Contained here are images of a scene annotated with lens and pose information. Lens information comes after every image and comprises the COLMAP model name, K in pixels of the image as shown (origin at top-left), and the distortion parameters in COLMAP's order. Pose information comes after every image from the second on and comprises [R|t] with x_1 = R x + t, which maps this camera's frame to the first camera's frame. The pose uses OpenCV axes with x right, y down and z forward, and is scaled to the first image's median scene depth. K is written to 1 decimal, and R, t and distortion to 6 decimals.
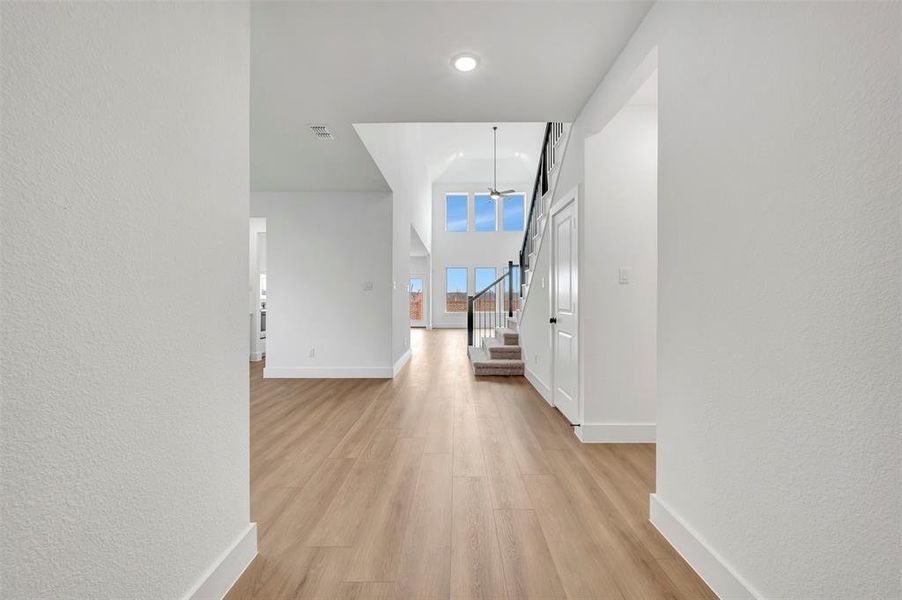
lens RADIAL K [[356.7, 0, 451.5], [0, 356.7, 298.1], [0, 0, 1]] dist [-0.000178, 0.000609]
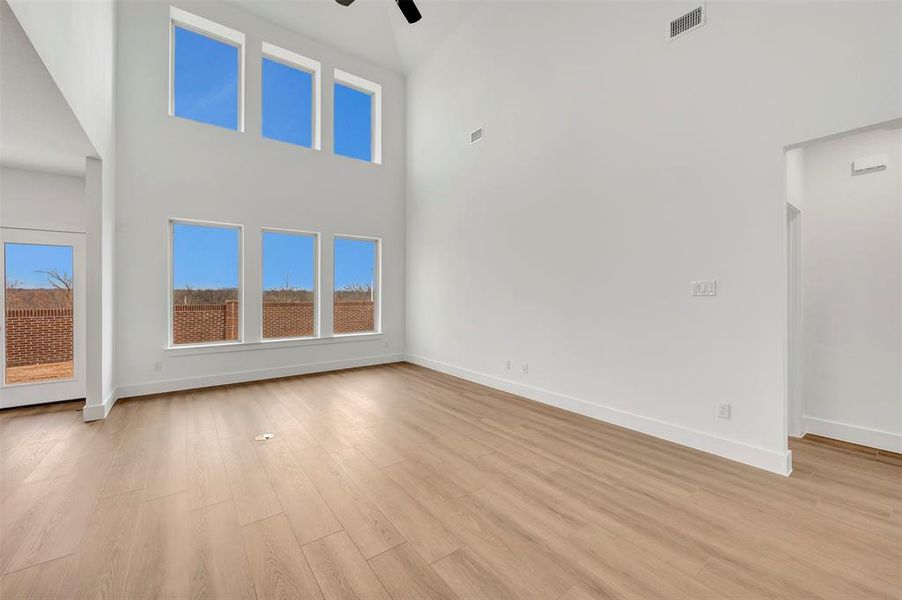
lens RADIAL K [[356.7, 0, 446.9], [0, 356.7, 293.6], [0, 0, 1]] dist [-0.000178, 0.000609]
pose [[0.795367, 0.000619, 0.606128, -0.010412], [0.002056, 0.999991, -0.003719, -0.012994], [-0.606125, 0.004205, 0.795358, 0.556619]]
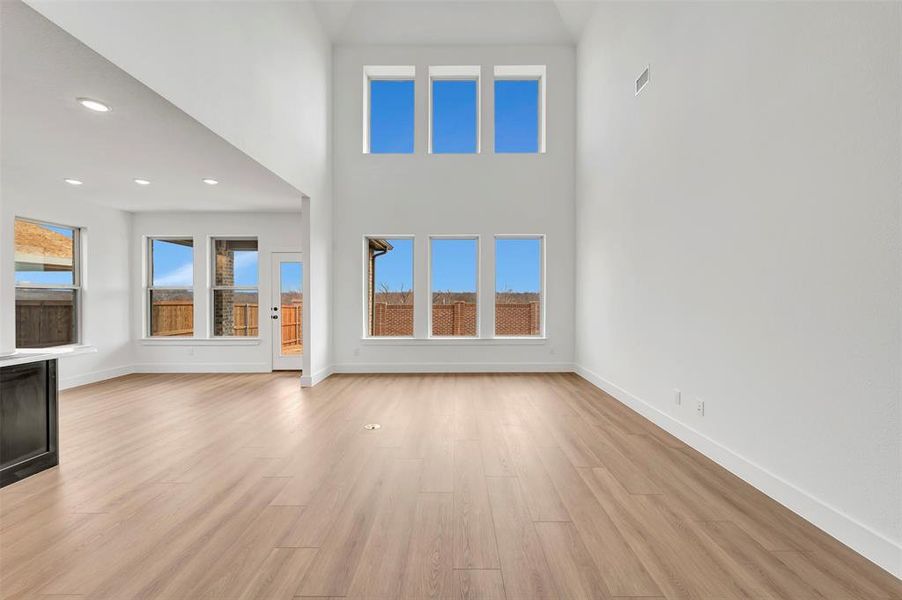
lens RADIAL K [[356.7, 0, 450.1], [0, 356.7, 296.2], [0, 0, 1]] dist [-0.000178, 0.000609]
pose [[0.999976, -0.000559, 0.006956, 0.093279], [0.000563, 1.000000, -0.000562, -0.013424], [-0.006956, 0.000566, 0.999976, 0.558650]]
